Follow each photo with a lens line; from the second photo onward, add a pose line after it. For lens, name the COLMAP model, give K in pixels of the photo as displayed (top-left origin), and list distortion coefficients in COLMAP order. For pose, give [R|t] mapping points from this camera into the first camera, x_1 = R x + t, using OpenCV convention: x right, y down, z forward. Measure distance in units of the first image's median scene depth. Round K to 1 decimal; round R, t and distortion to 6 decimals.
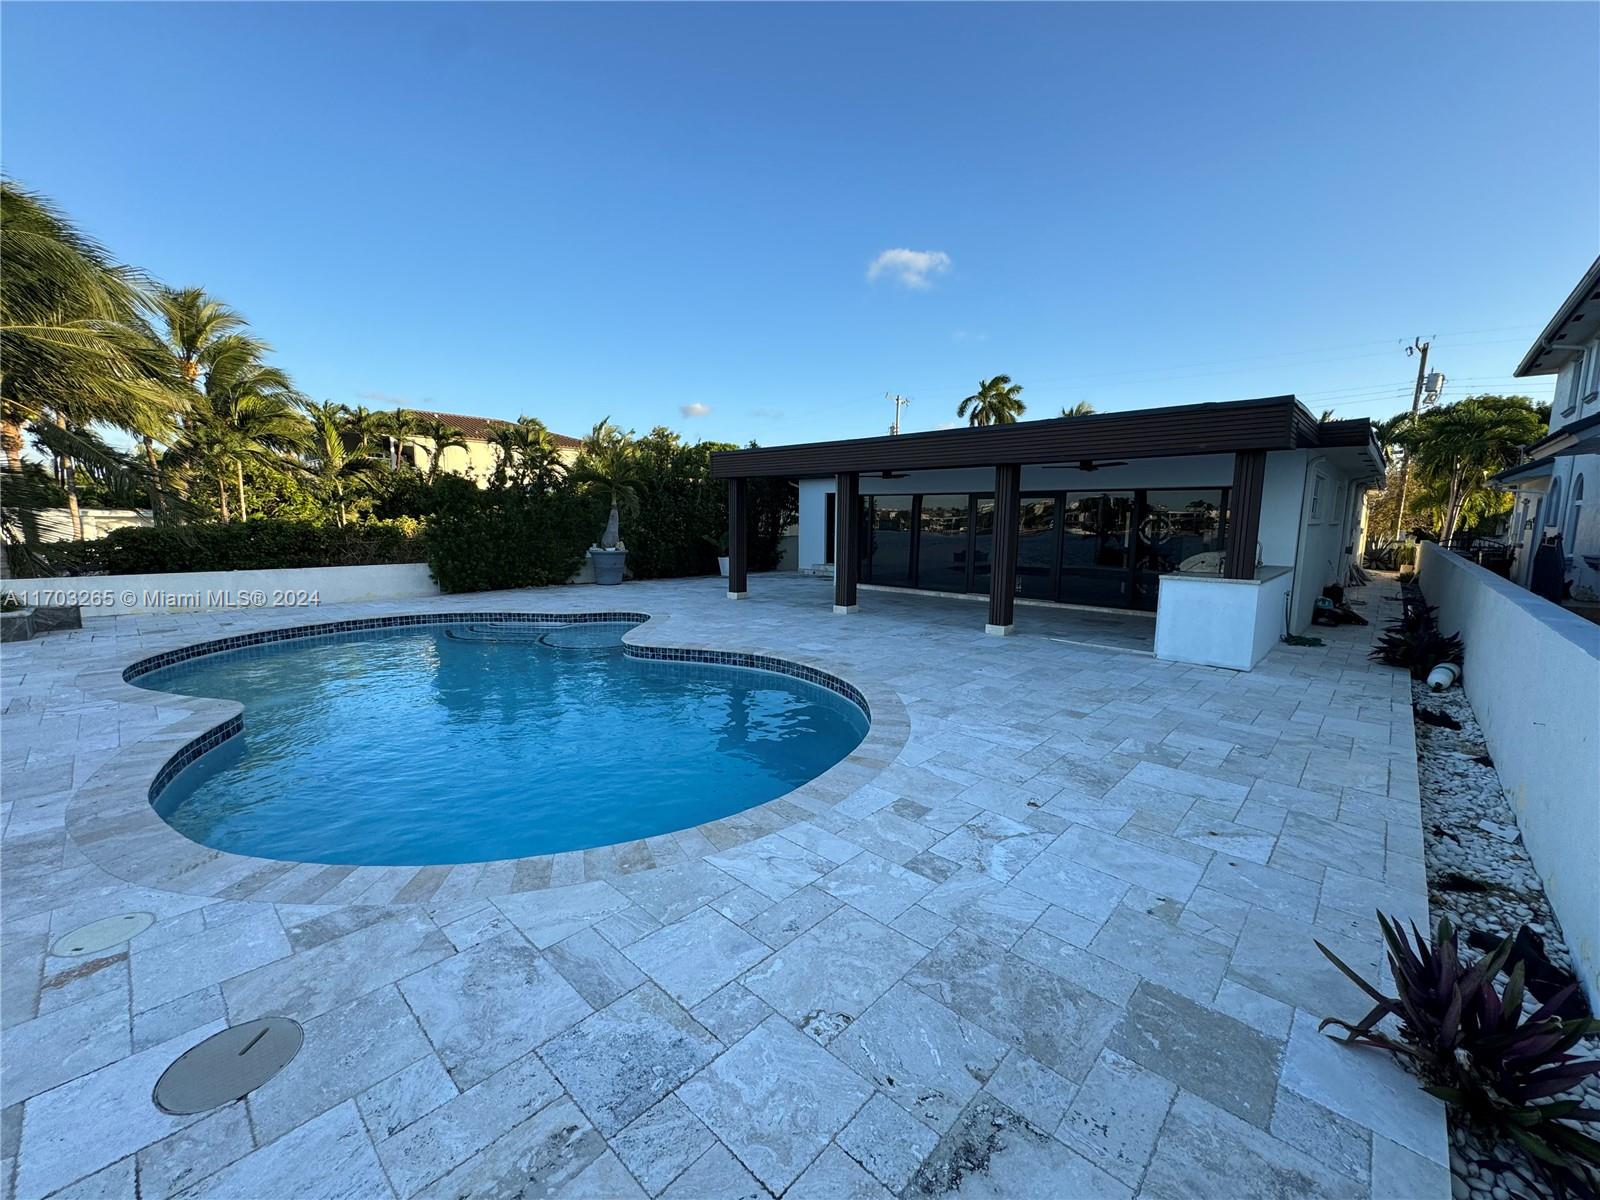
lens RADIAL K [[640.1, 0, 793.2], [0, 640.1, 600.8], [0, 0, 1]] dist [-0.002613, 0.000223]
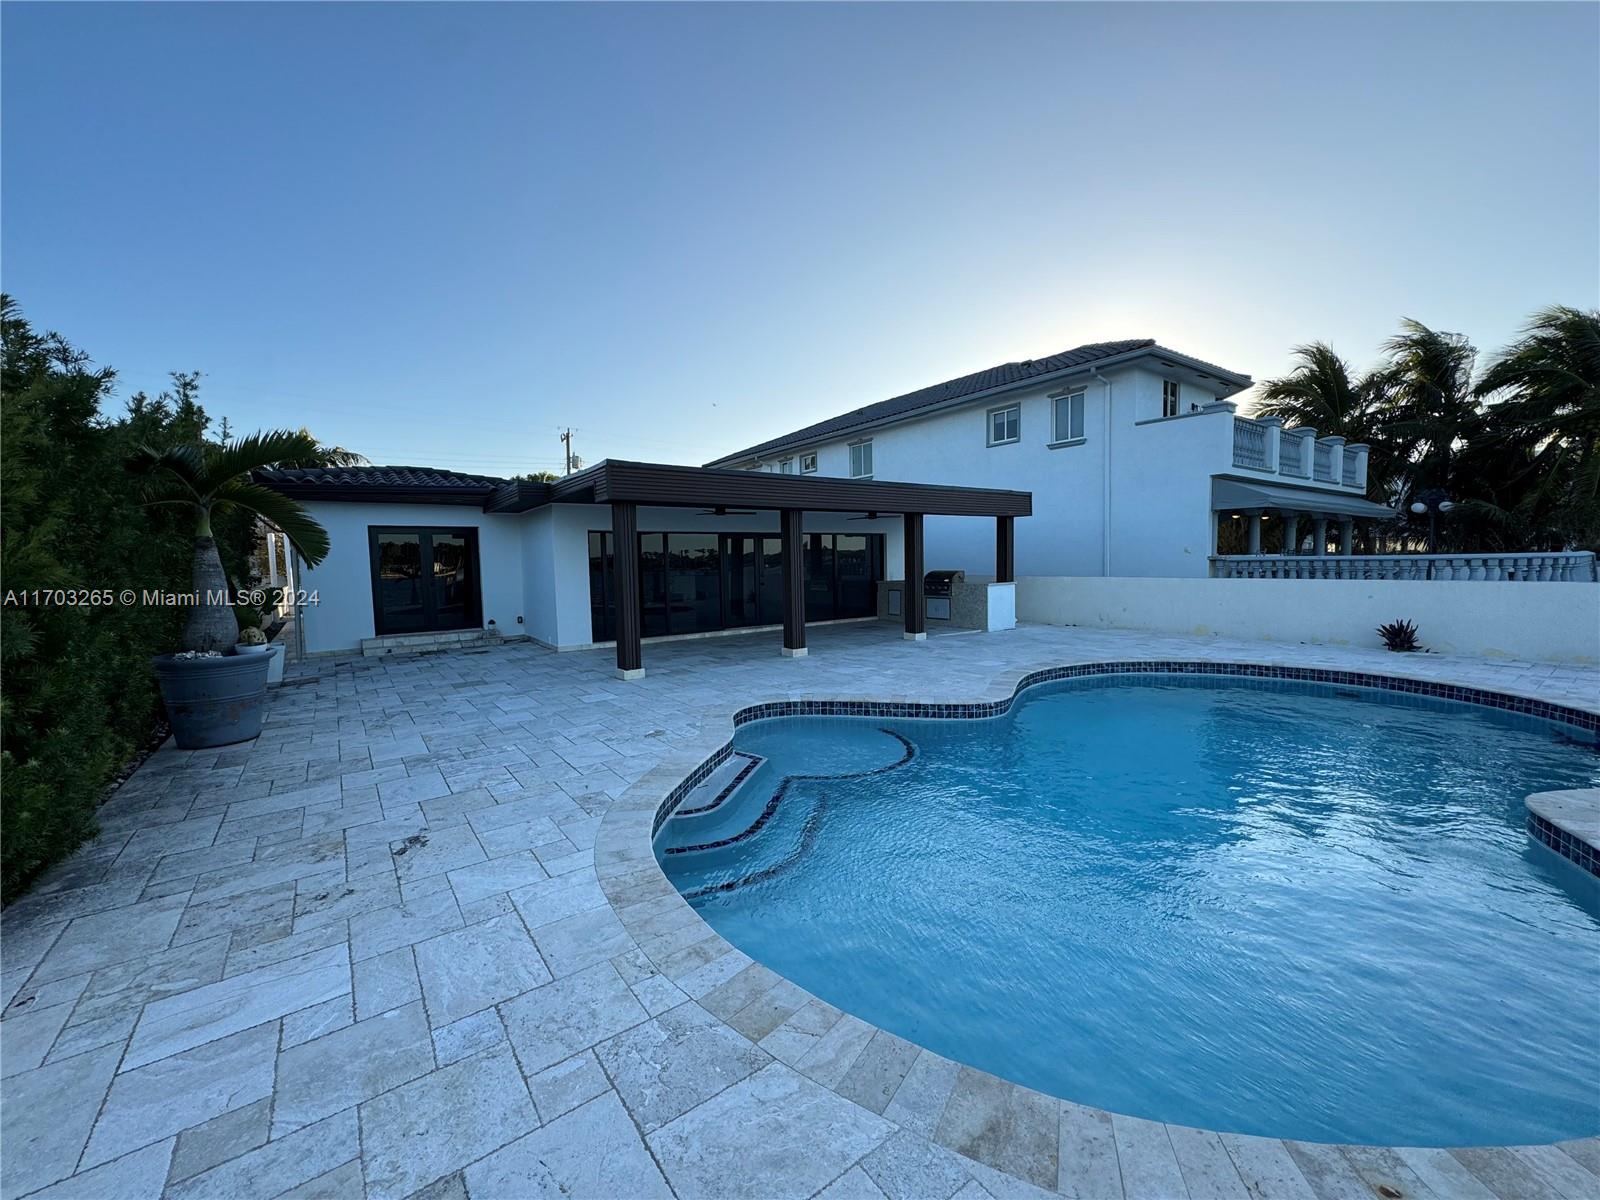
lens RADIAL K [[640.1, 0, 797.4], [0, 640.1, 600.8], [0, 0, 1]] dist [-0.002613, 0.000223]
pose [[0.175438, -0.078584, 0.981349, -0.721753], [0.150781, 0.987194, 0.052097, -0.095034], [-0.972875, 0.138829, 0.185040, 0.700440]]
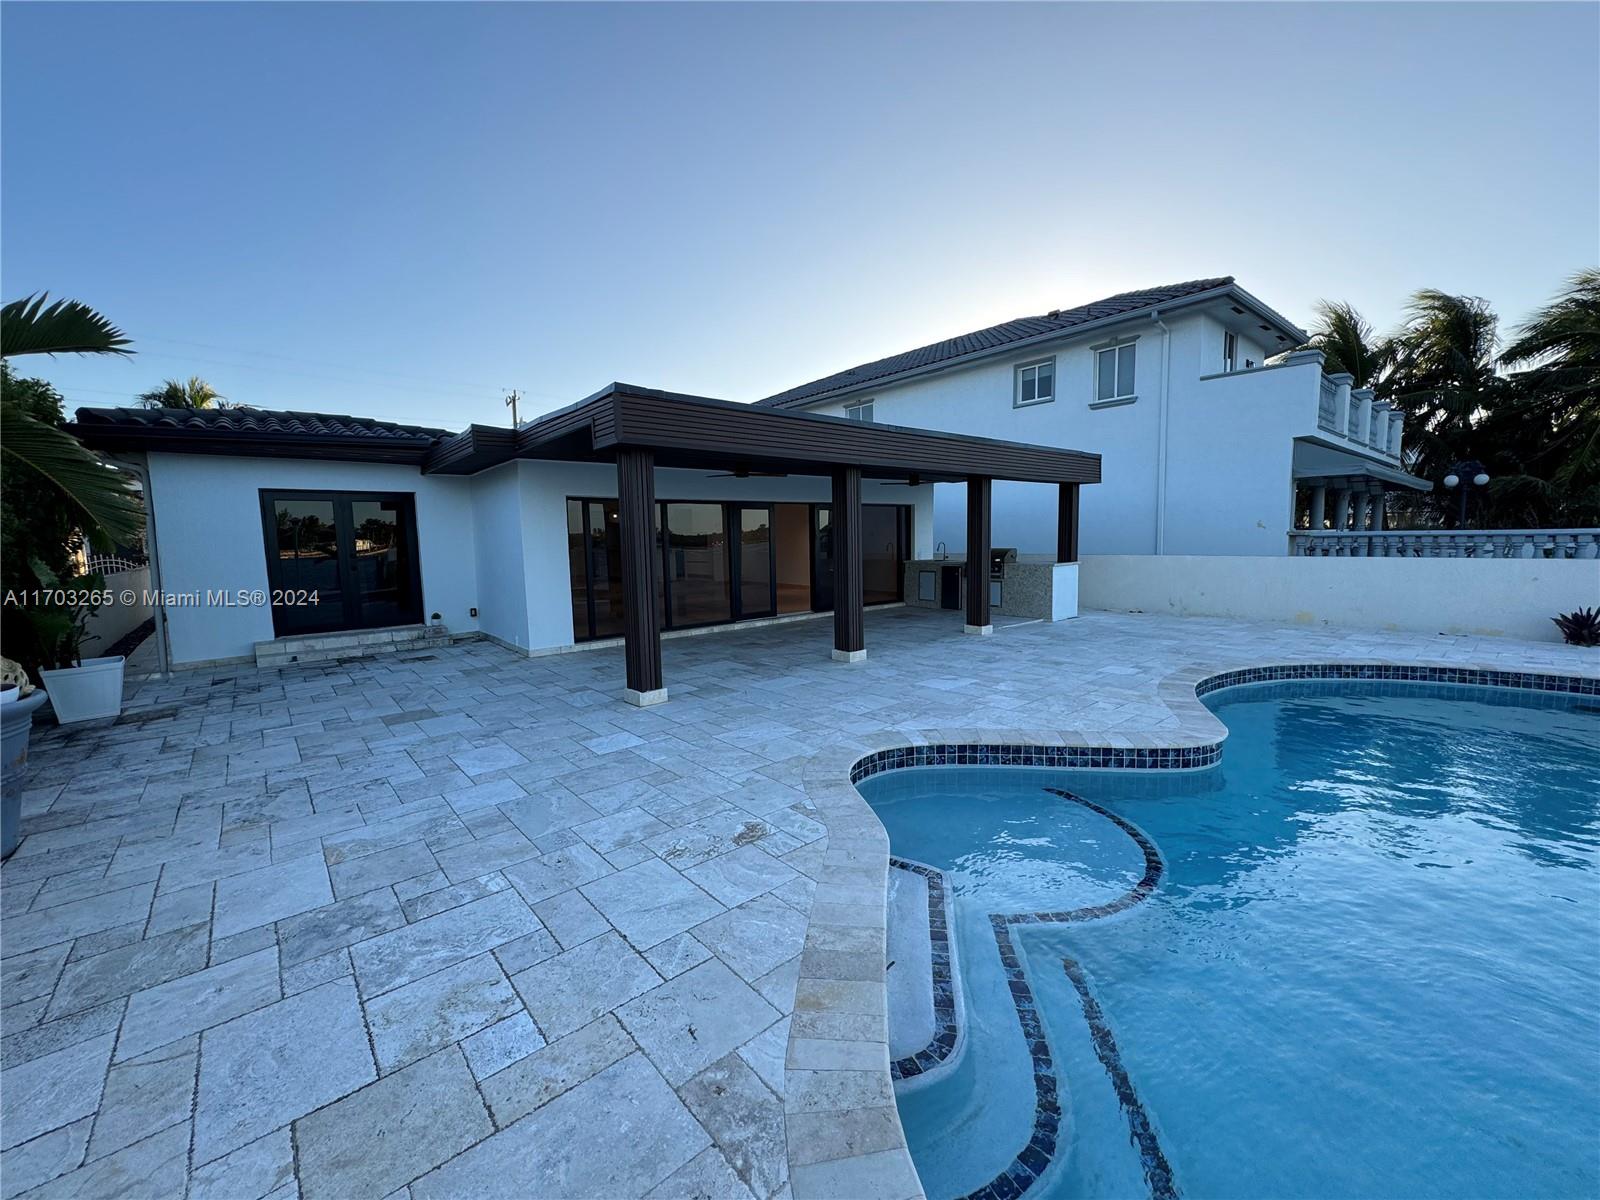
lens RADIAL K [[640.1, 0, 797.7], [0, 640.1, 598.8], [0, 0, 1]] dist [-0.002613, 0.000223]
pose [[0.098270, -0.110993, 0.988951, -0.496680], [0.151868, 0.983794, 0.095323, -0.114656], [-0.983504, 0.140822, 0.113534, 0.871855]]
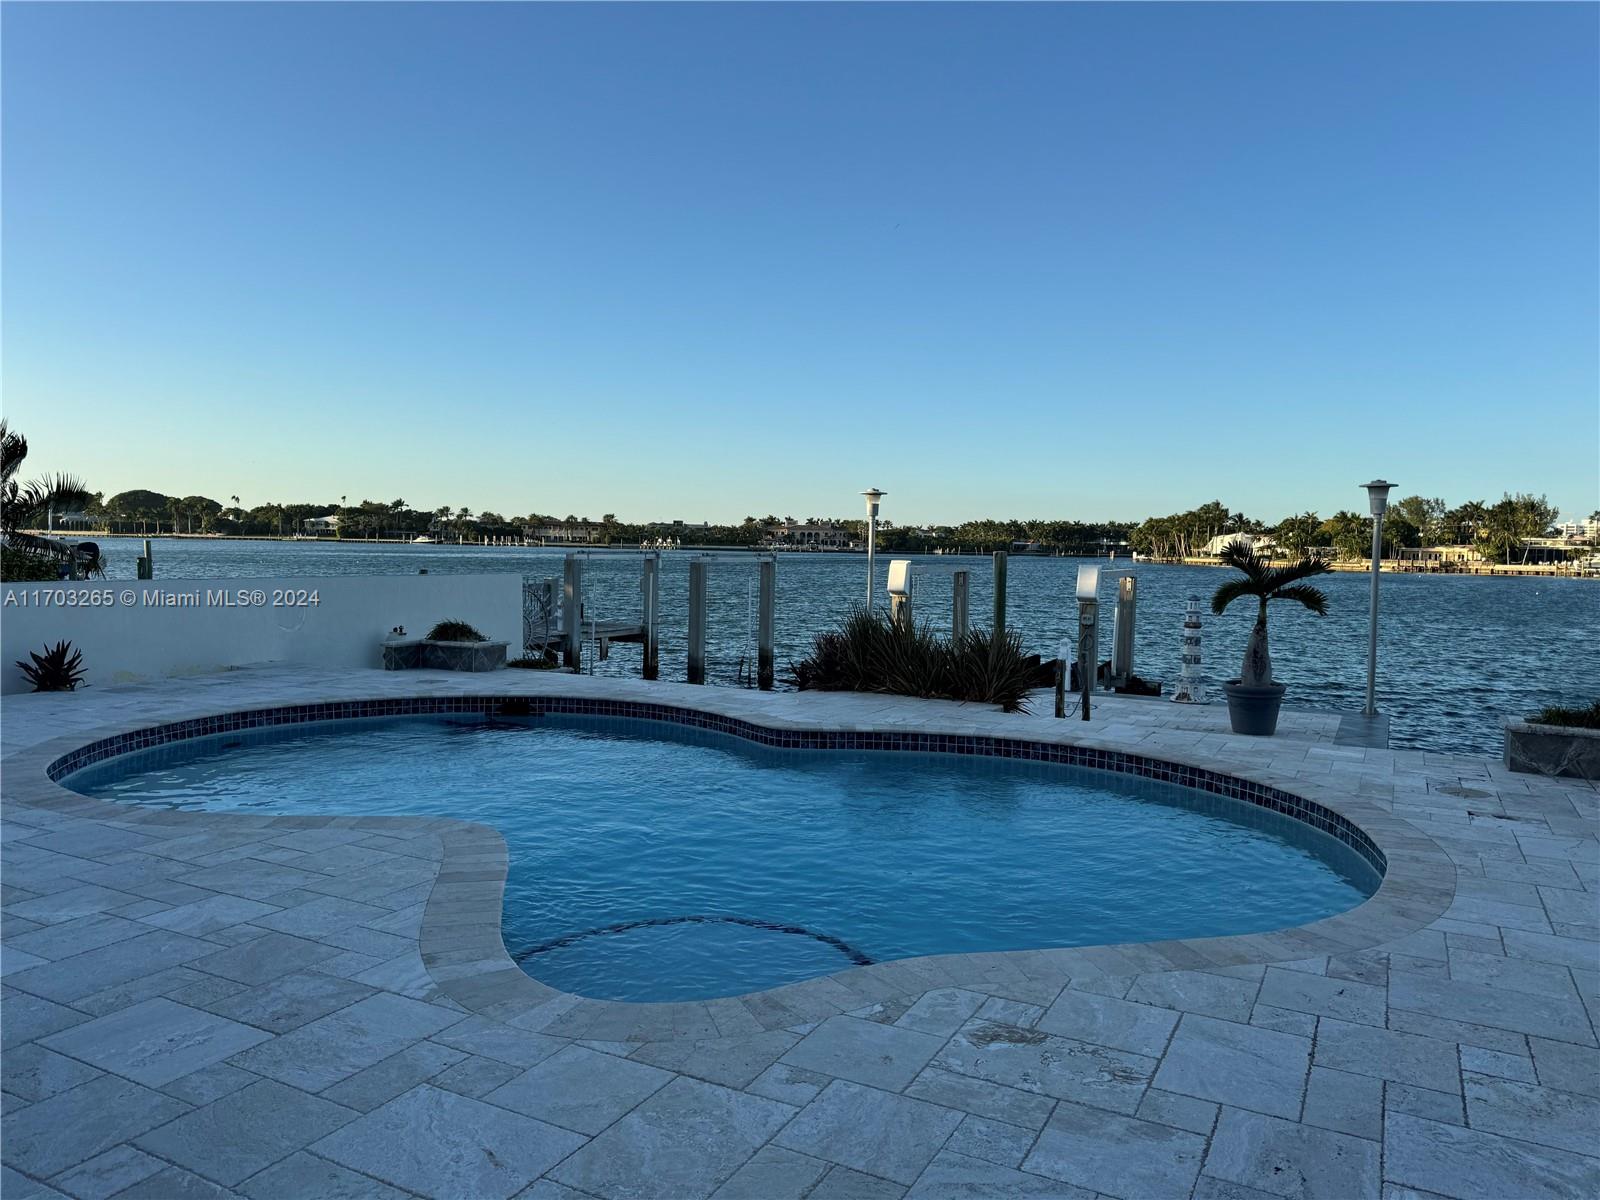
lens RADIAL K [[1130.9, 0, 797.8], [0, 1130.9, 599.7], [0, 0, 1]] dist [0.004558, -0.009121]
pose [[-0.962567, -0.013753, -0.270694, -0.009022], [-0.062623, 0.982975, 0.172740, -0.164060], [0.263710, 0.183226, -0.947040, 1.260265]]
